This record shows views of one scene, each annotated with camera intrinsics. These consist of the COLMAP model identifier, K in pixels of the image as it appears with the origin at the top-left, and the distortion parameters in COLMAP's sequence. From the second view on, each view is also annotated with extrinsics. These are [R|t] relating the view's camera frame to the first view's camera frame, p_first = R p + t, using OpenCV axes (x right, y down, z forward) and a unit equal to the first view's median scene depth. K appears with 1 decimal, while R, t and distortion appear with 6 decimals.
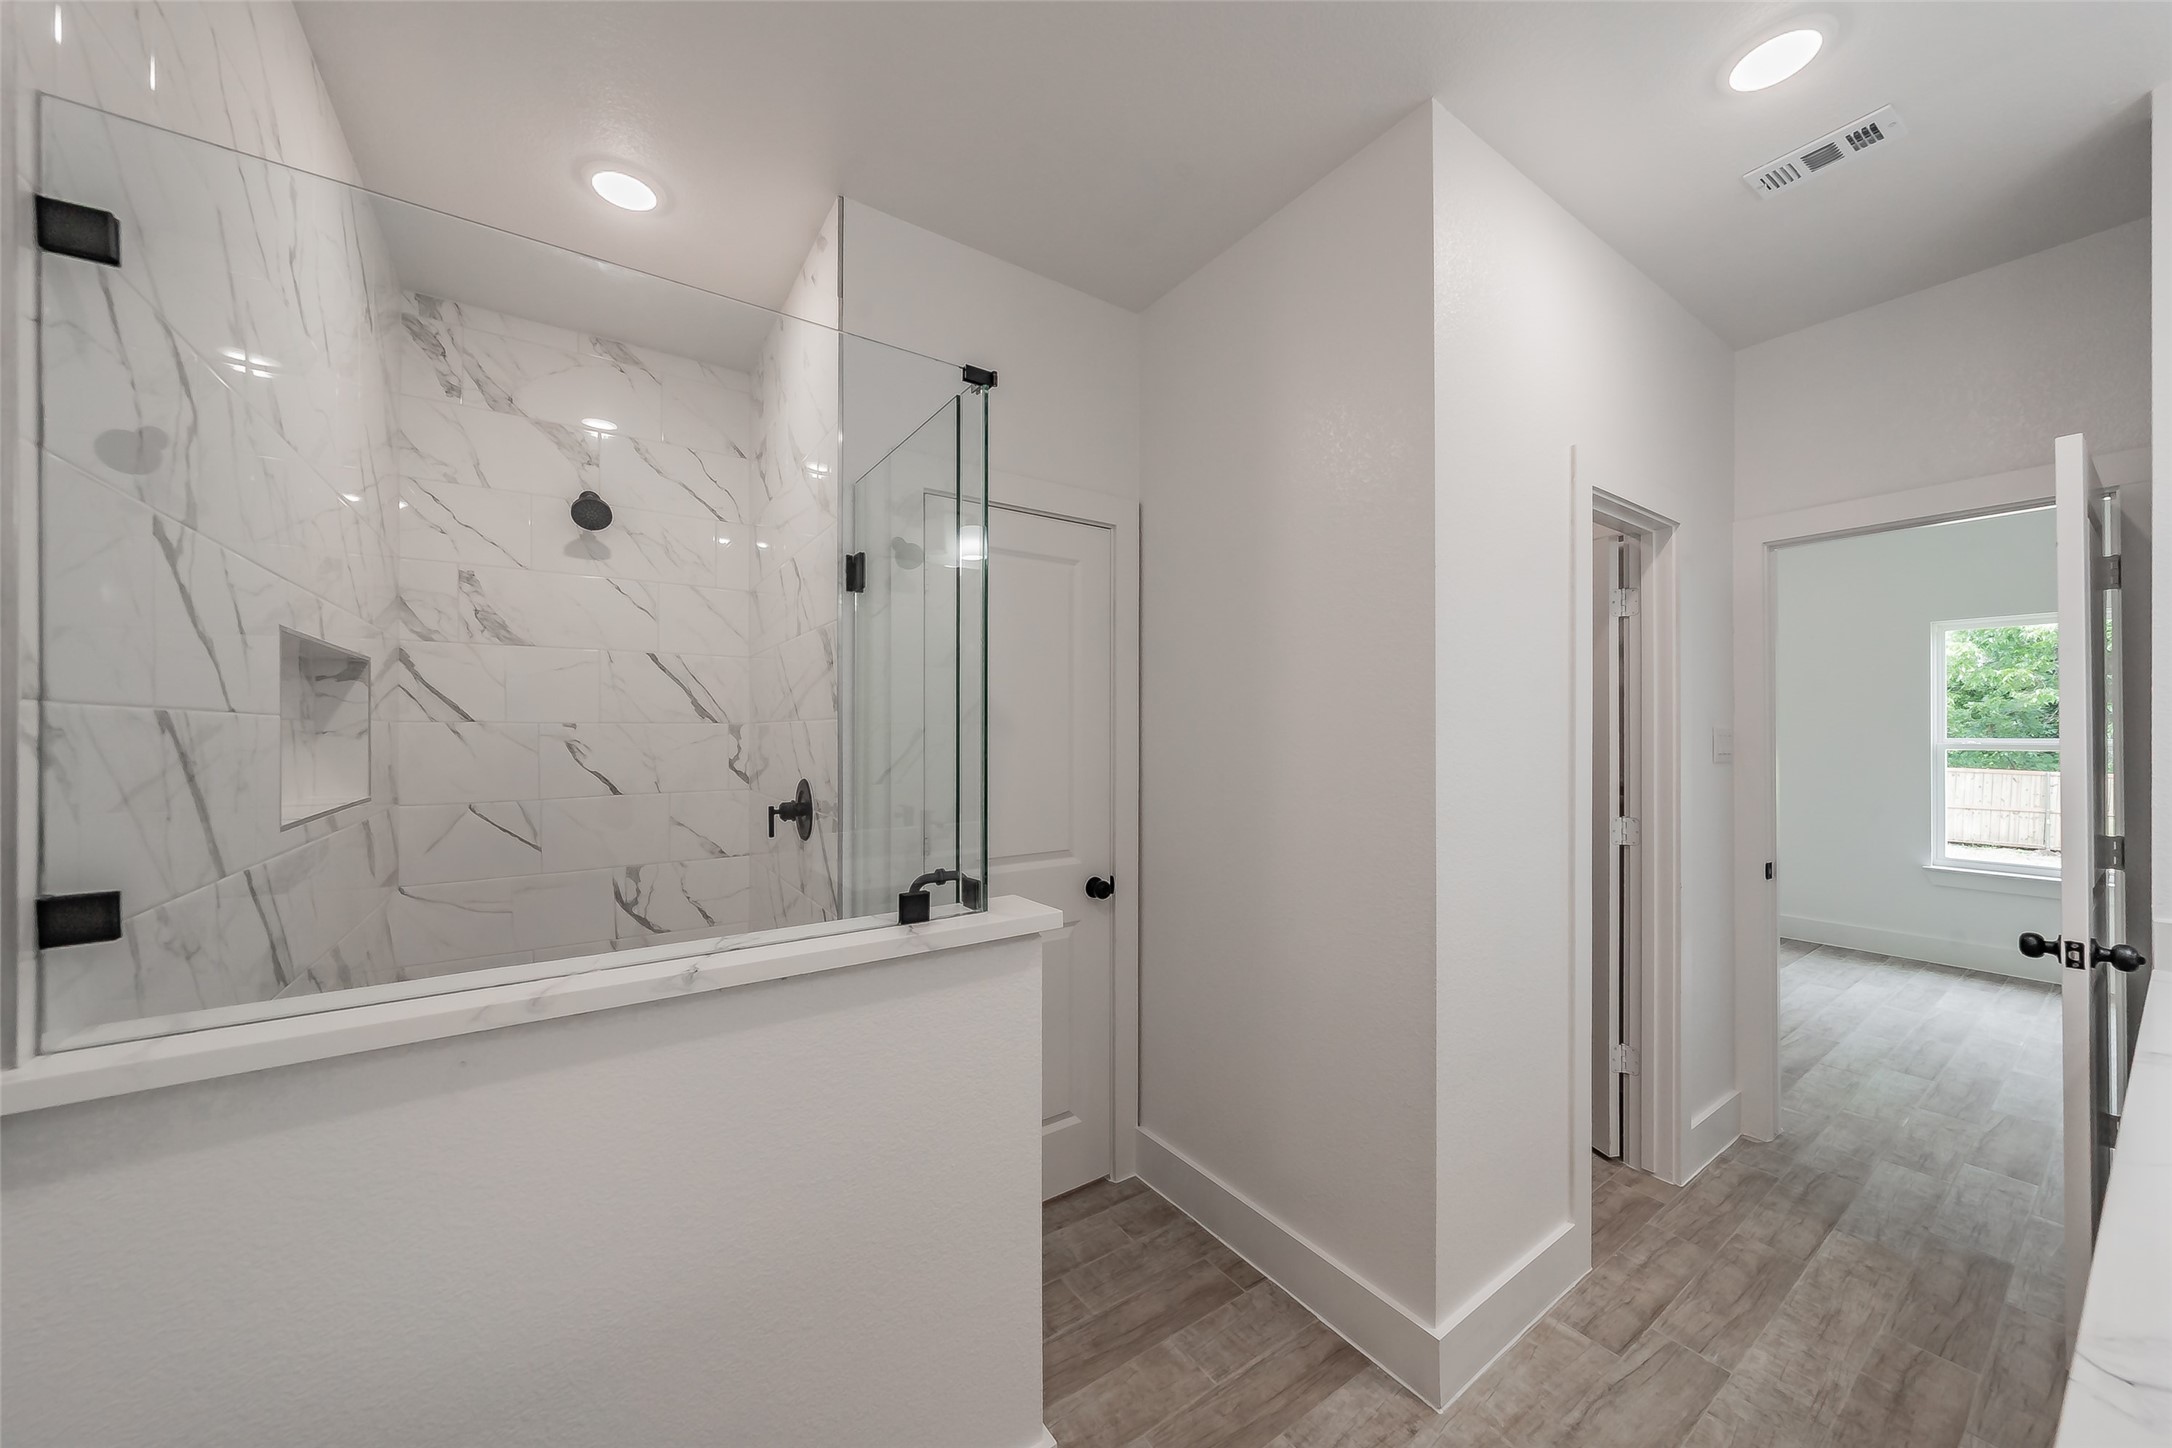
lens RADIAL K [[782.6, 0, 1096.1], [0, 782.6, 727.2], [0, 0, 1]] dist [-0.003103, 0.000100]
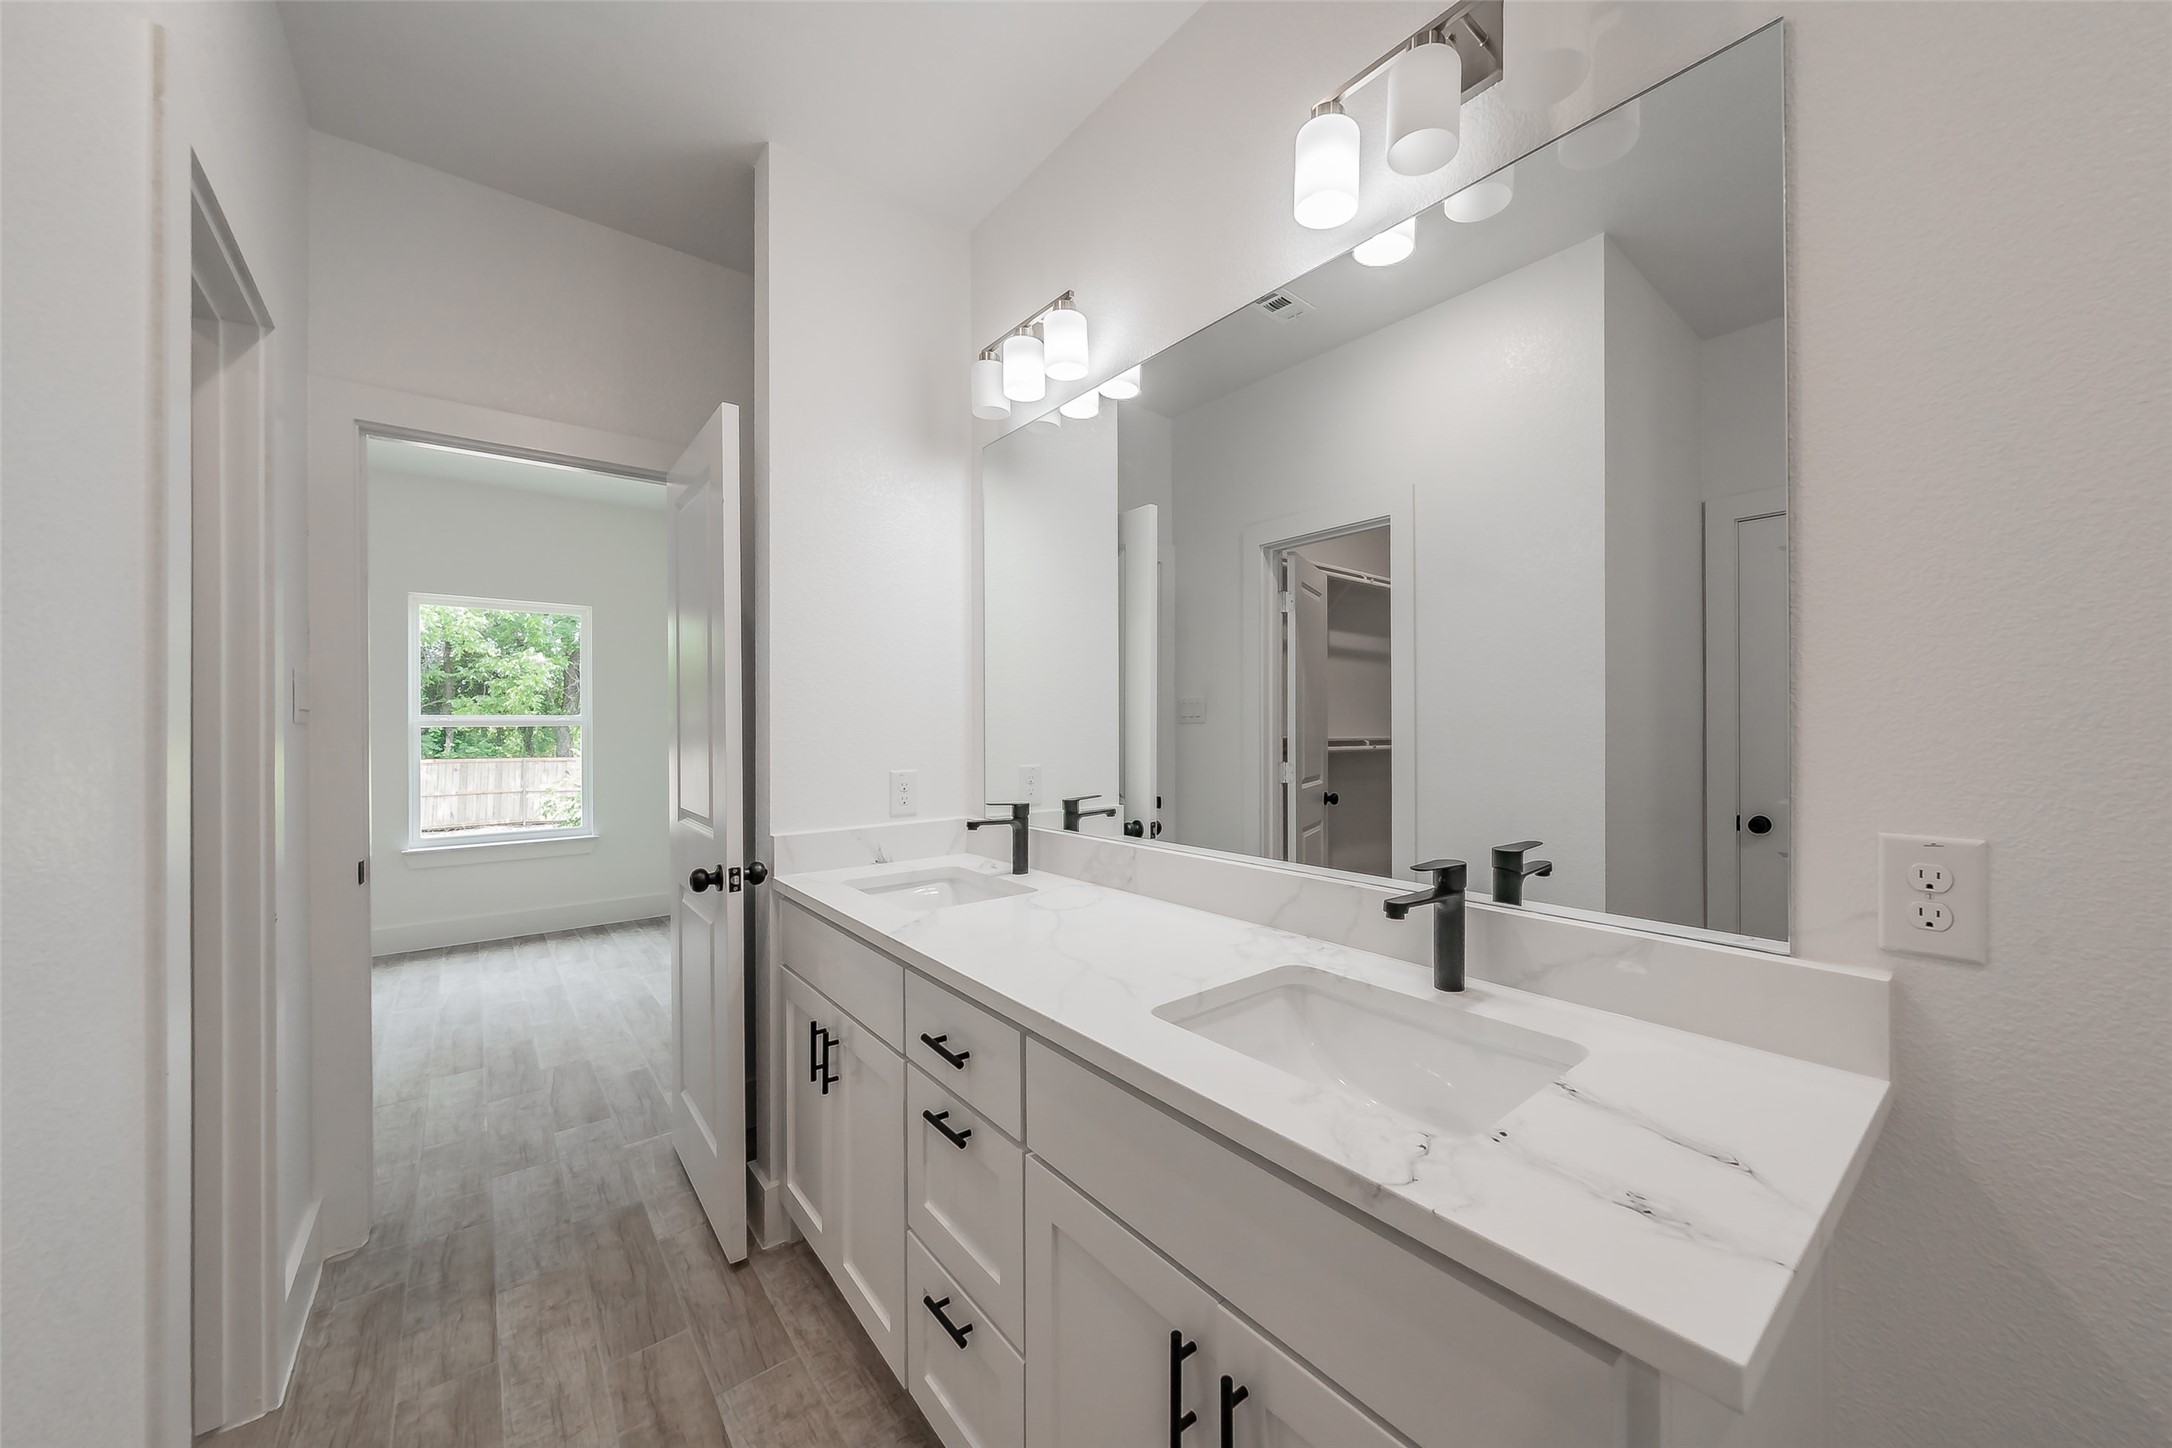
lens RADIAL K [[782.6, 0, 1095.9], [0, 782.6, 727.0], [0, 0, 1]] dist [-0.003103, 0.000100]
pose [[-0.095515, 0.004353, 0.995418, 0.078440], [0.004616, 0.999982, -0.003930, 0.060387], [-0.995417, 0.004219, -0.095533, 0.430483]]
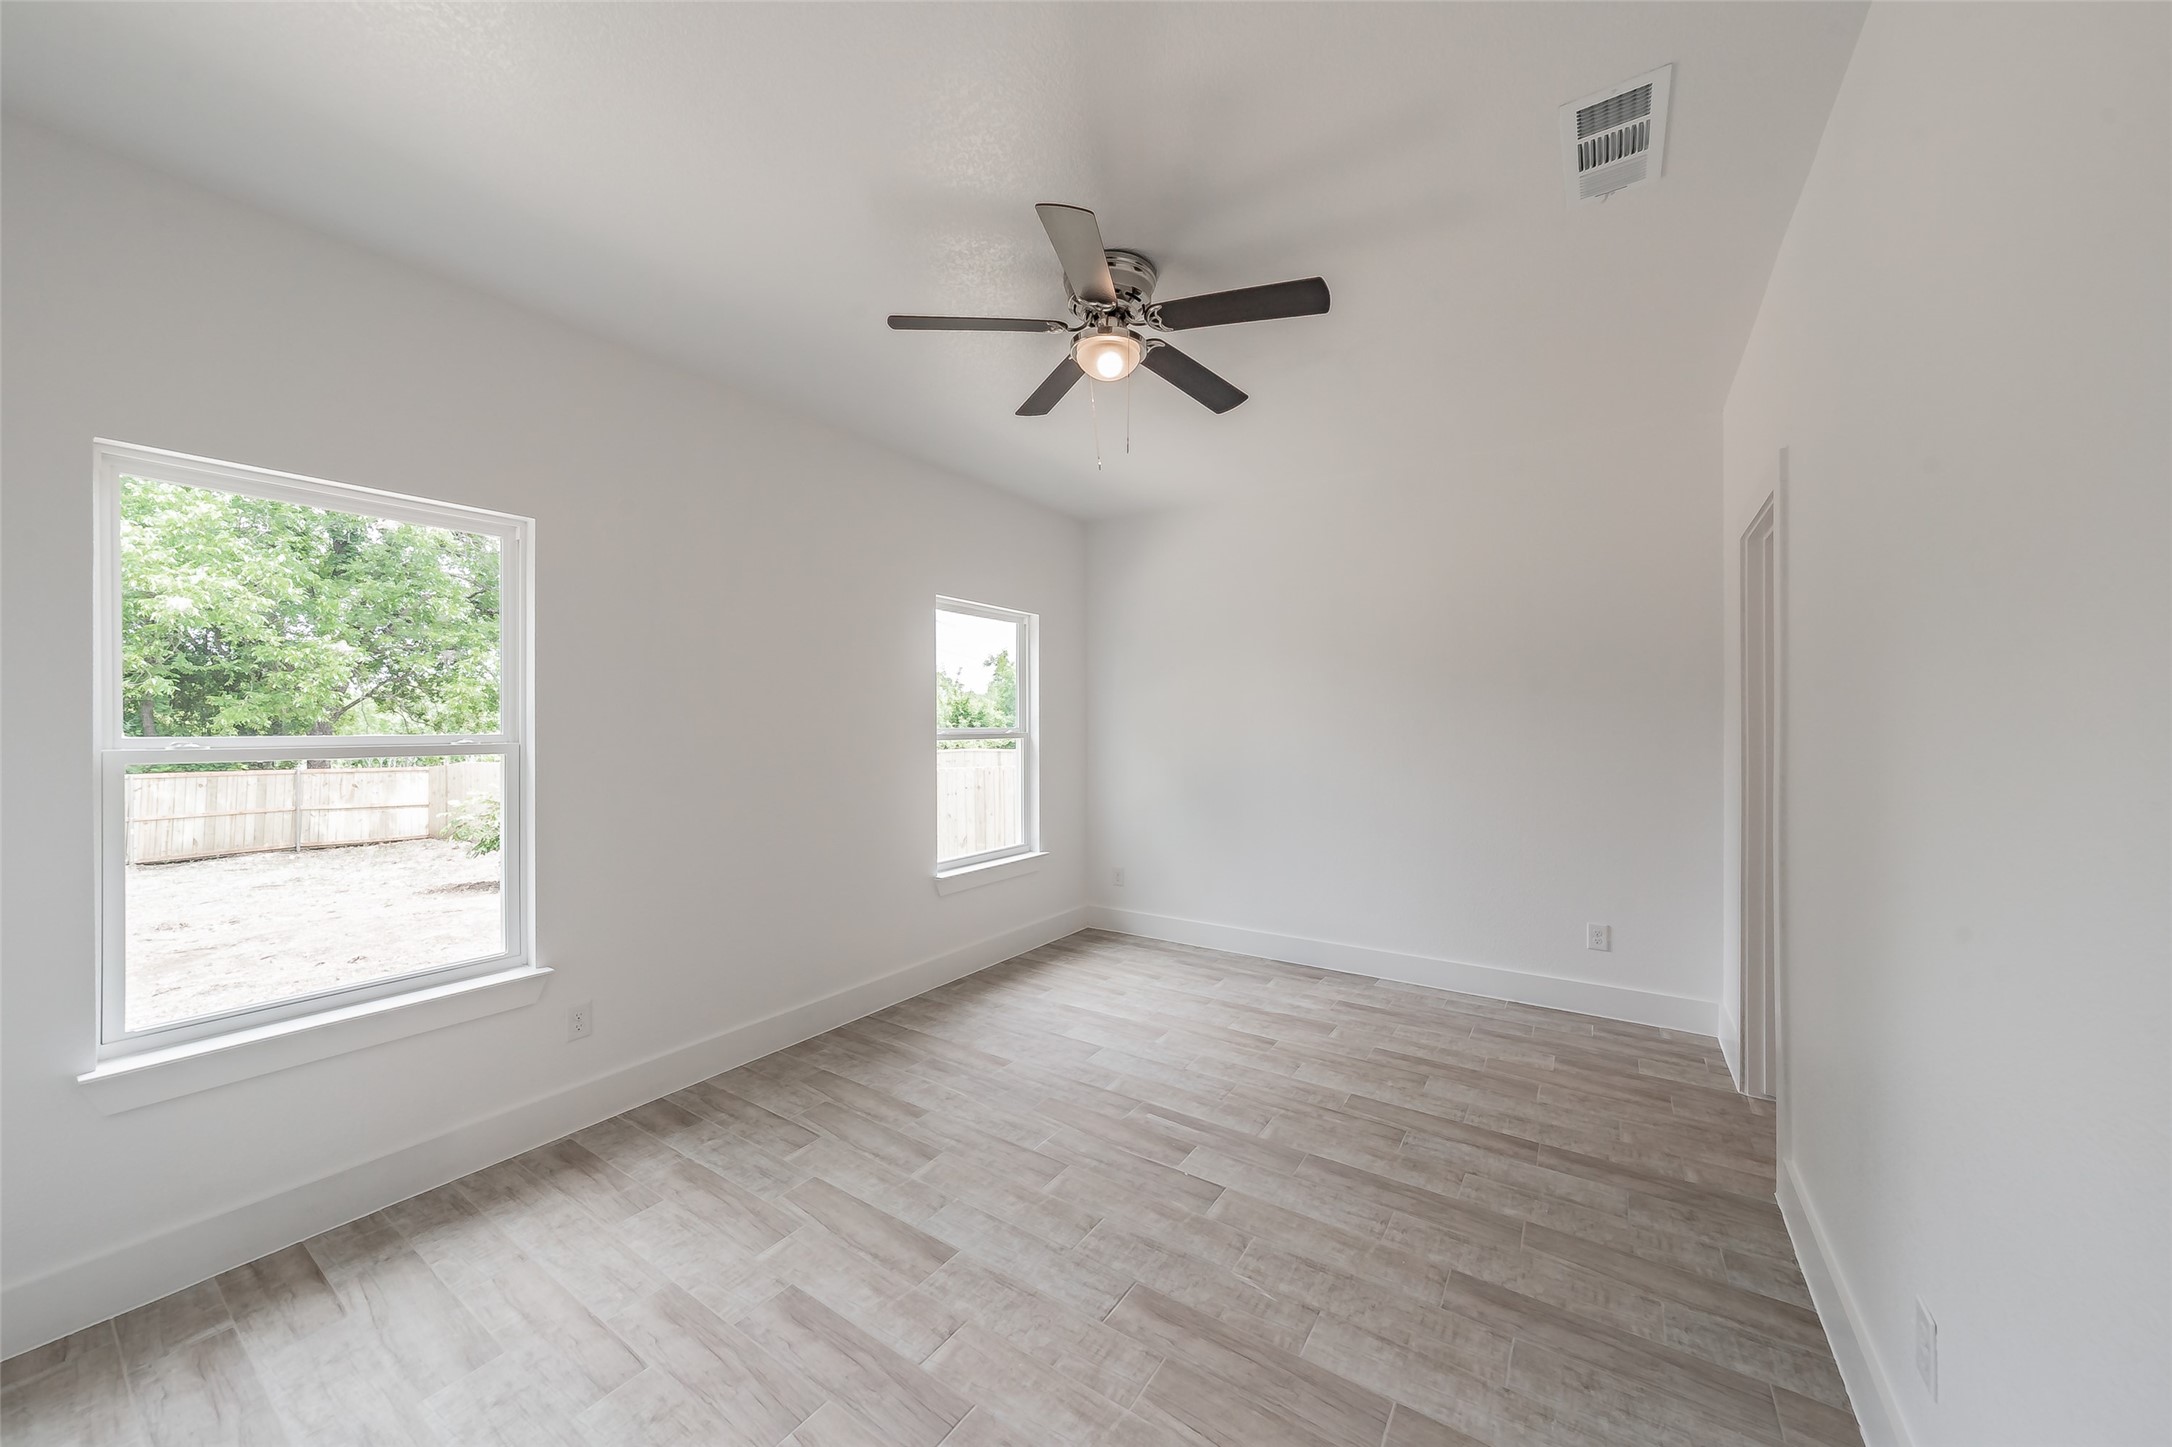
lens RADIAL K [[782.6, 0, 1073.3], [0, 782.6, 725.3], [0, 0, 1]] dist [-0.003103, 0.000100]
pose [[-0.340710, 0.003749, 0.940161, 0.400431], [0.010744, 0.999942, -0.000094, 0.025597], [-0.940107, 0.010069, -0.340731, 2.143760]]
